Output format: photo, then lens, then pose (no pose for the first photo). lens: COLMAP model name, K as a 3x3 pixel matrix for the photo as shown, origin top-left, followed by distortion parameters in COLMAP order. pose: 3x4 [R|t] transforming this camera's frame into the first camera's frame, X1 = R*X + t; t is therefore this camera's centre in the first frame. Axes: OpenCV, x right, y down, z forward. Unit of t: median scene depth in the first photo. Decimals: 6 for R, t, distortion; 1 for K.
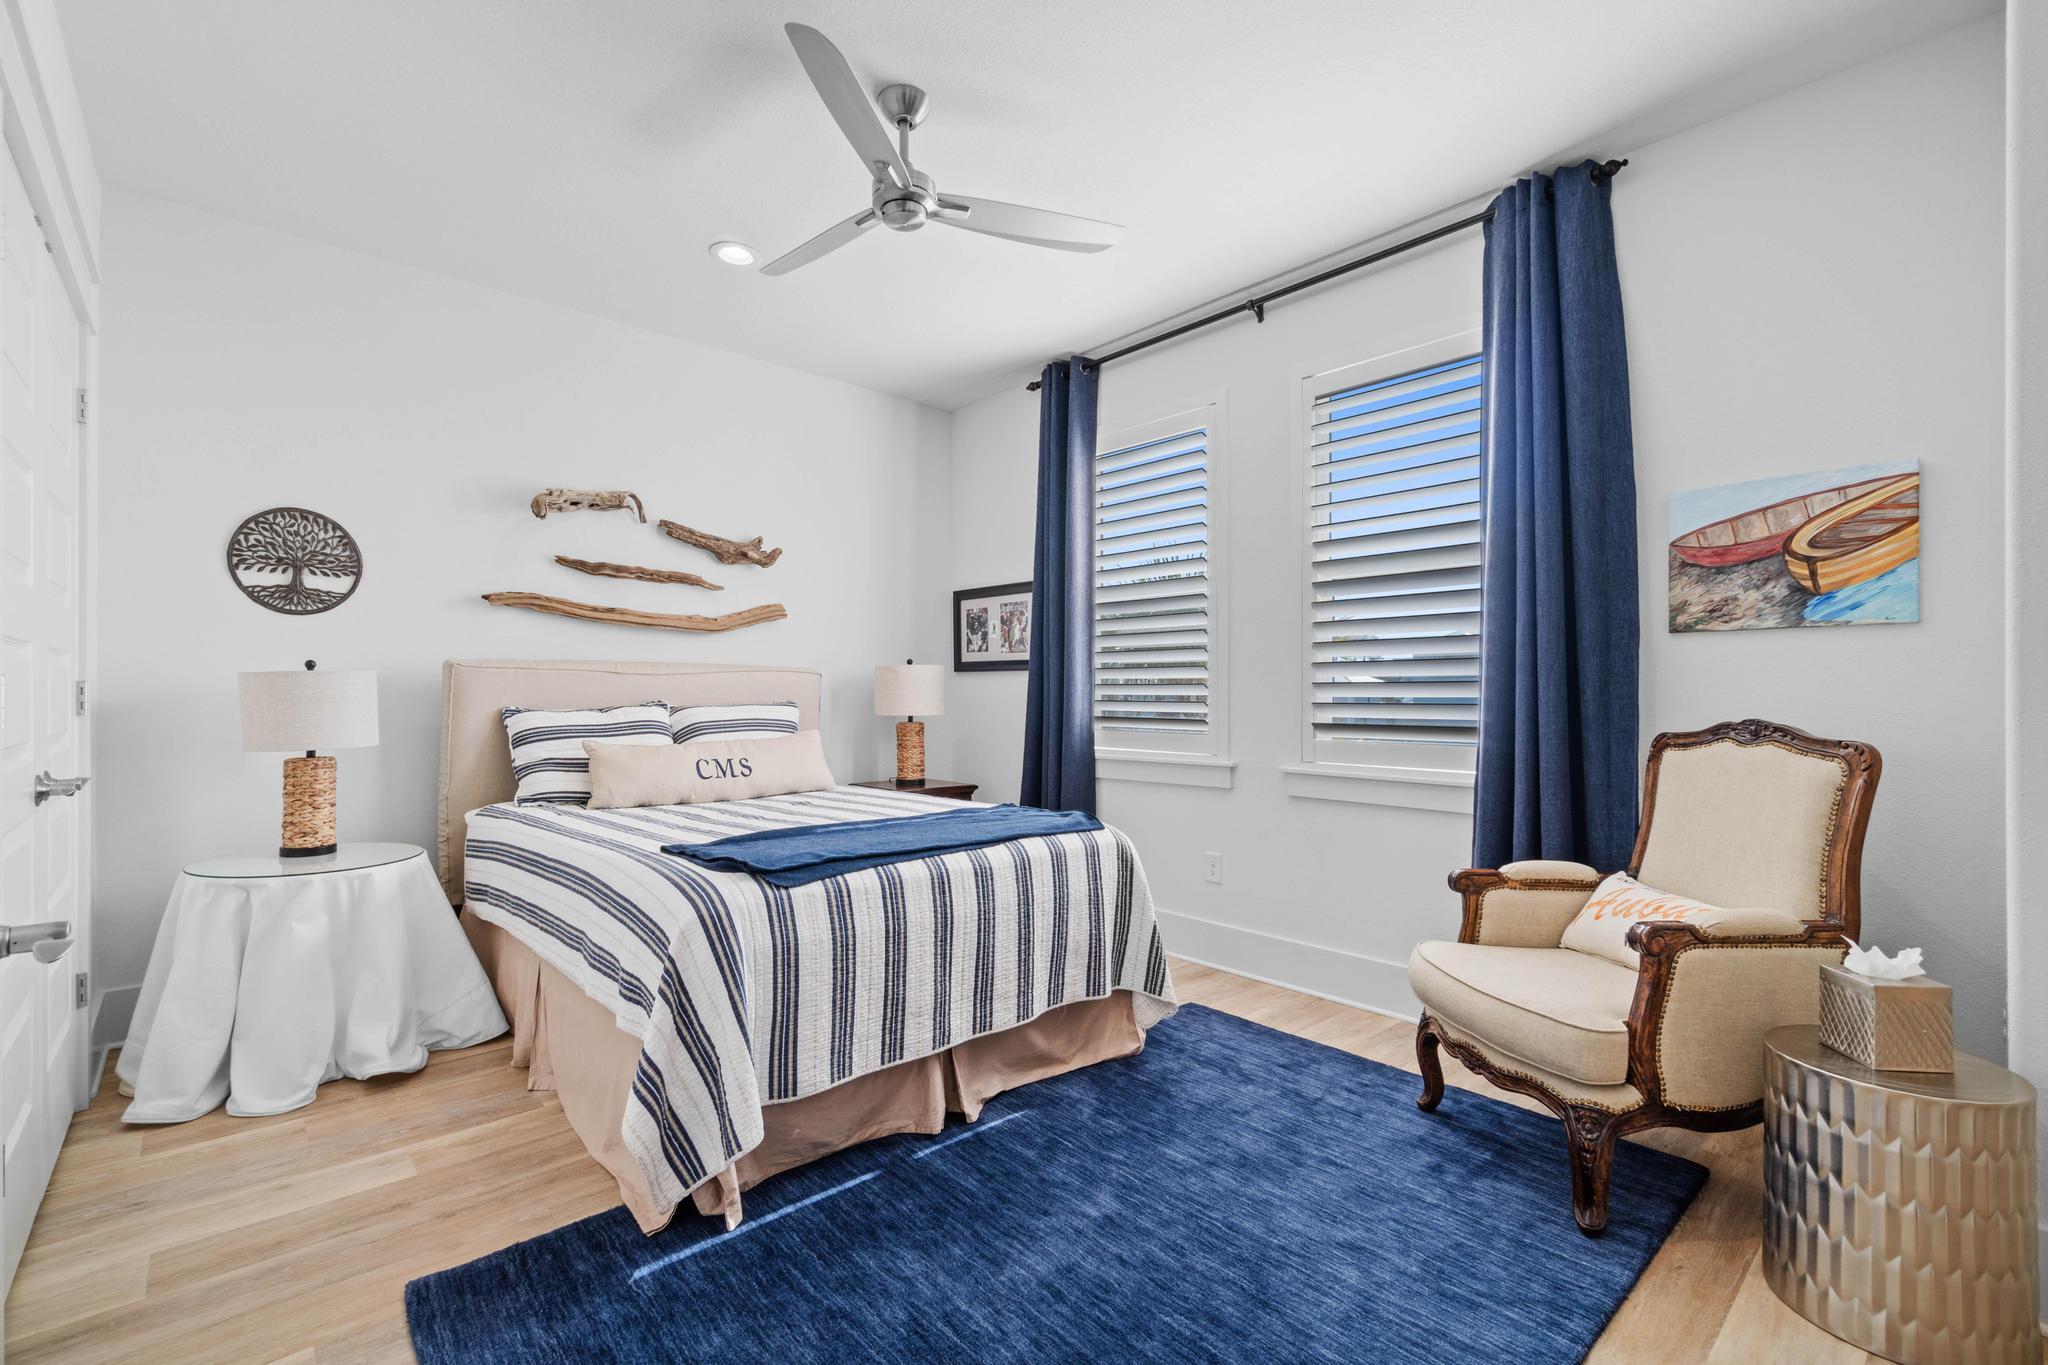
lens RADIAL K [[894.7, 0, 1014.9], [0, 894.7, 690.9], [0, 0, 1]] dist [-0.000061, 0.000124]
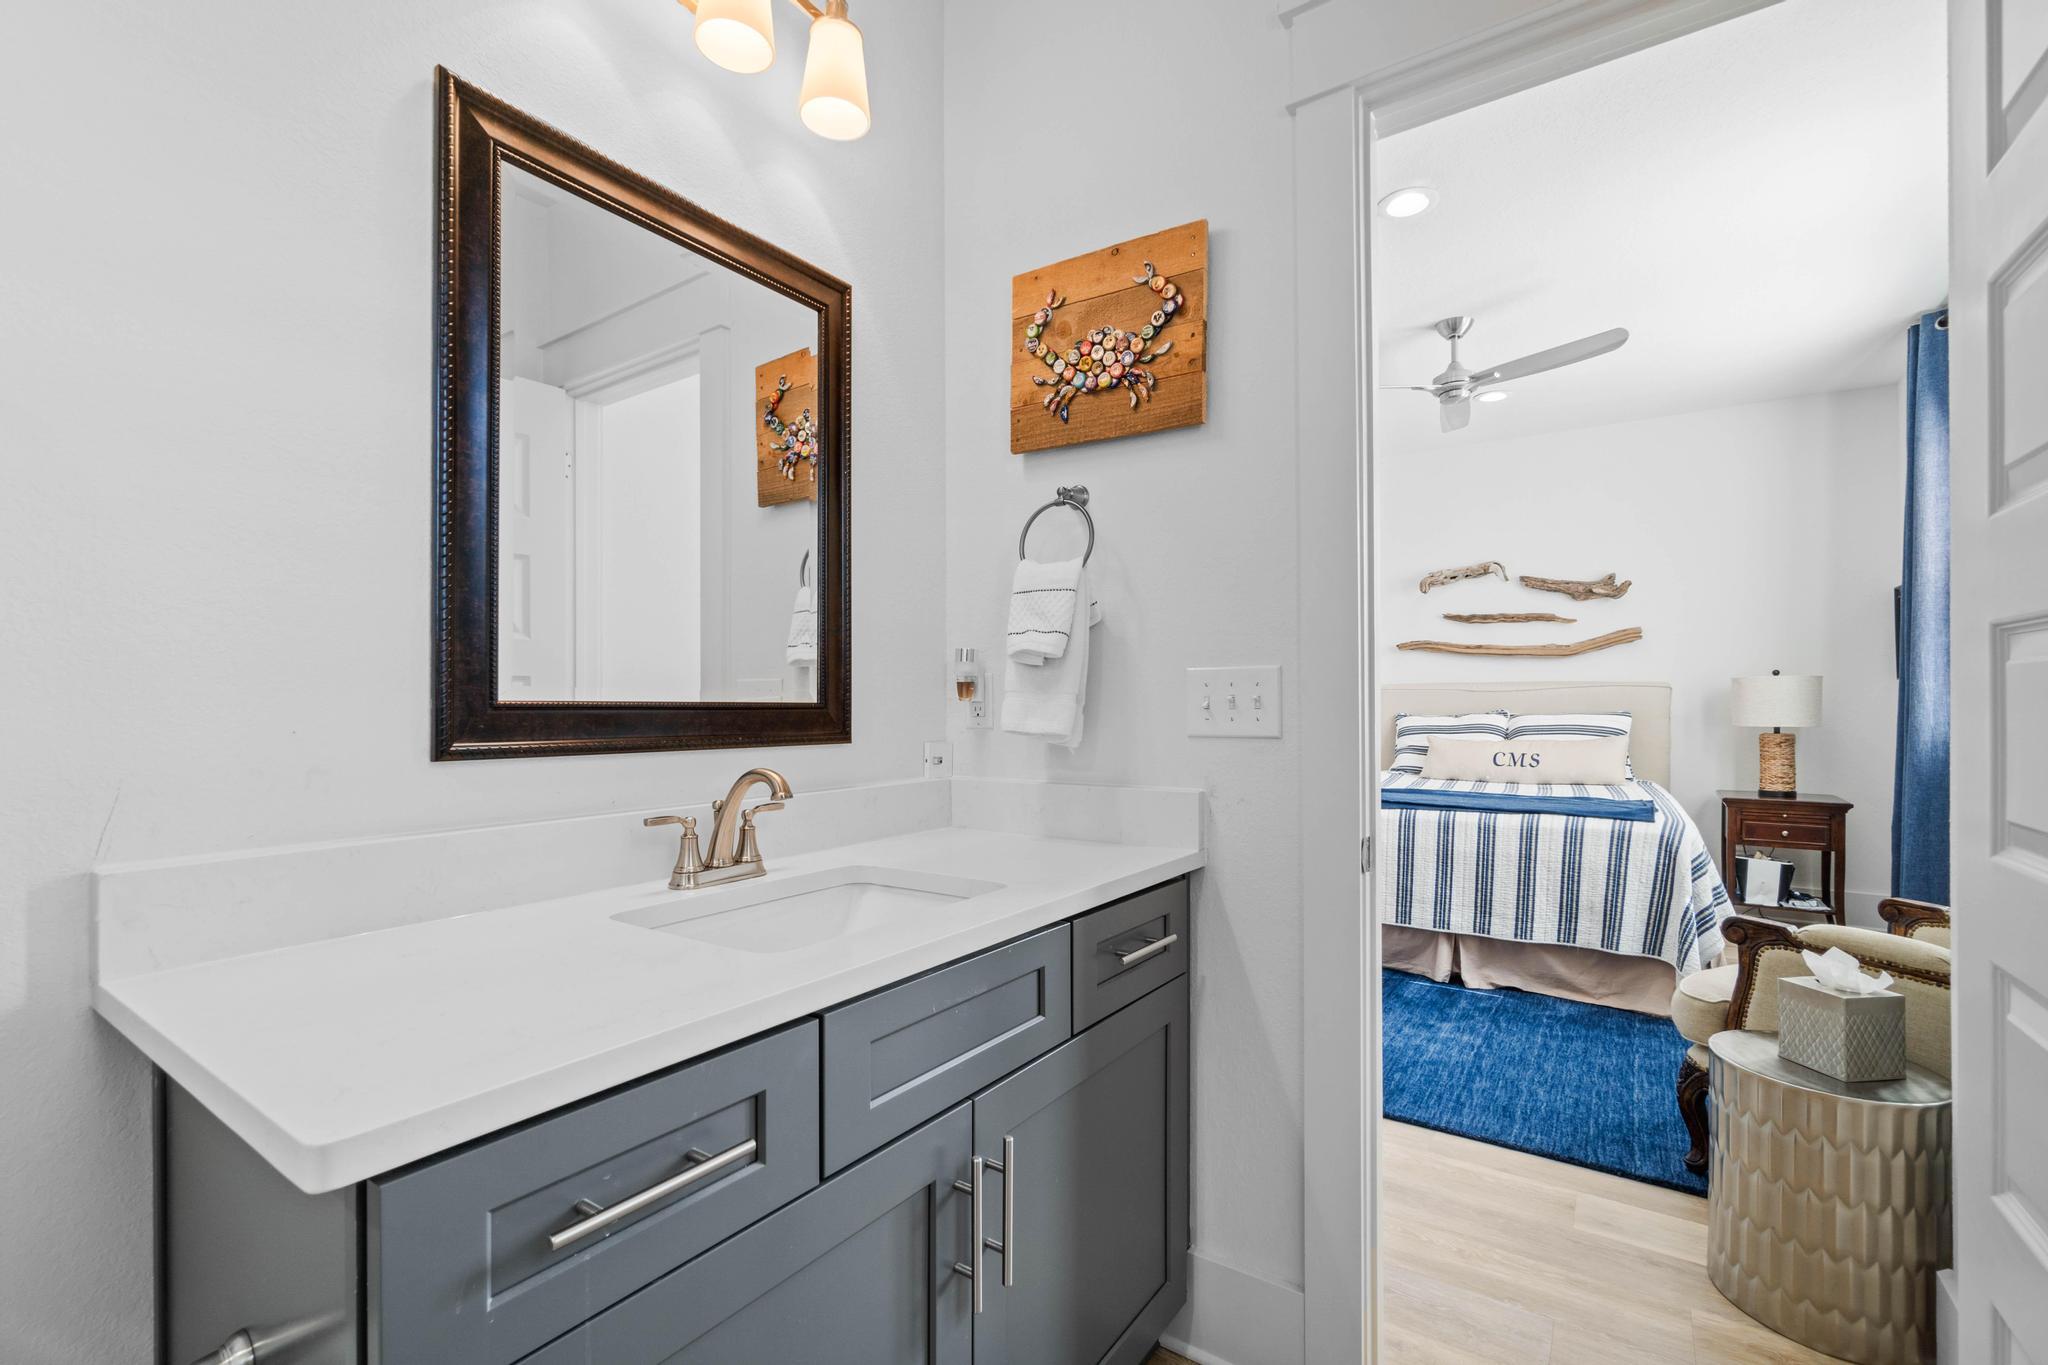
lens RADIAL K [[886.5, 0, 1013.2], [0, 886.5, 690.1], [0, 0, 1]] dist [-0.004578, 0.000147]
pose [[0.239938, -0.014894, -0.970674, 0.766983], [0.005630, 0.999887, -0.013950, -0.005001], [0.970772, -0.002117, 0.239995, -0.069924]]
